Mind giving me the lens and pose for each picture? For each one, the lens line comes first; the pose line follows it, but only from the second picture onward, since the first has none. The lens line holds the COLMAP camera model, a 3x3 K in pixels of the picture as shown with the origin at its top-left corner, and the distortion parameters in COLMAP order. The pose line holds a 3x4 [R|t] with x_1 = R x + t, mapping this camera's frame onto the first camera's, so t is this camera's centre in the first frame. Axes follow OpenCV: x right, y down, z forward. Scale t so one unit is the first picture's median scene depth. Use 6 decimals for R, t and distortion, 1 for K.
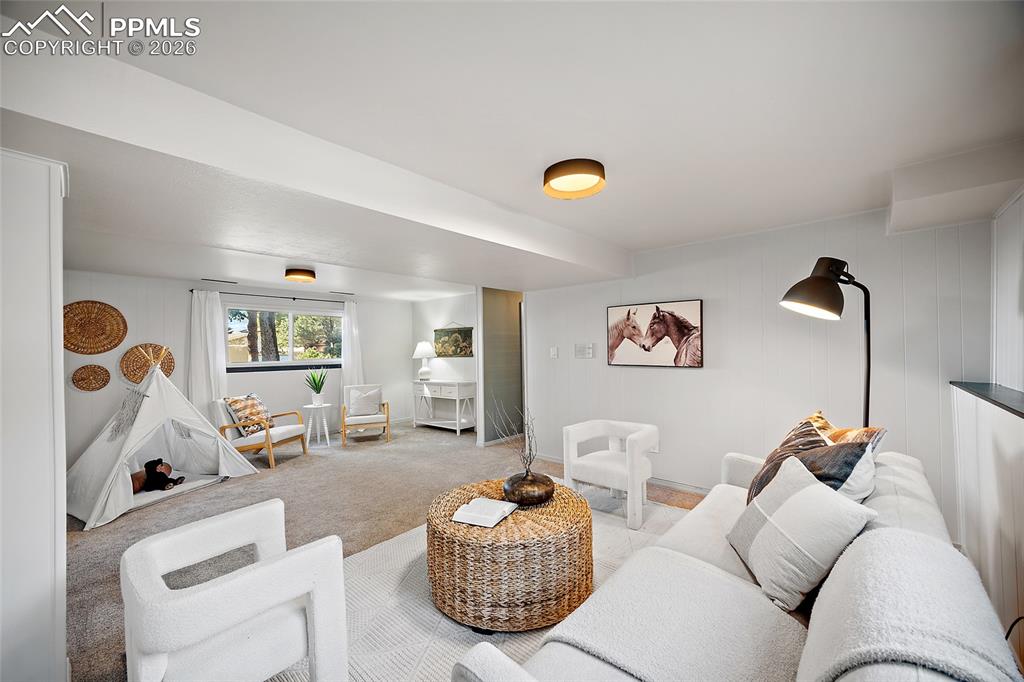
lens RADIAL K [[408.1, 0, 504.9], [0, 408.1, 345.8], [0, 0, 1]] dist [-0.001033, -0.000096]
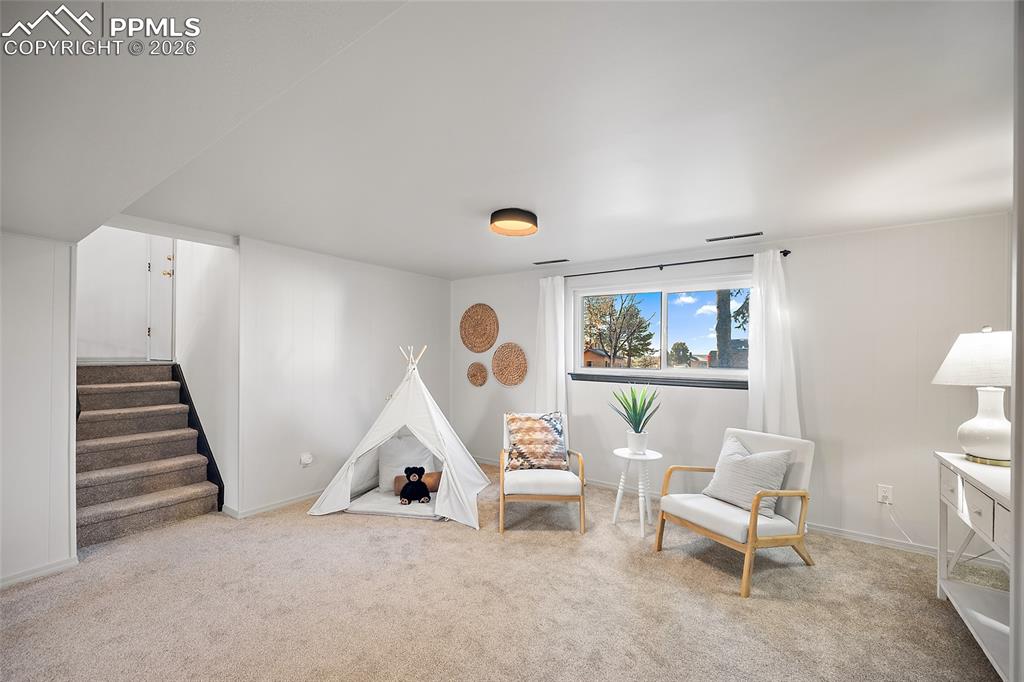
lens RADIAL K [[408.1, 0, 504.9], [0, 408.1, 345.8], [0, 0, 1]] dist [-0.001033, -0.000096]
pose [[0.108819, 0.000014, -0.994062, 0.092320], [0.002853, 0.999996, 0.000326, 0.001270], [0.994058, -0.002872, 0.108818, 1.062948]]
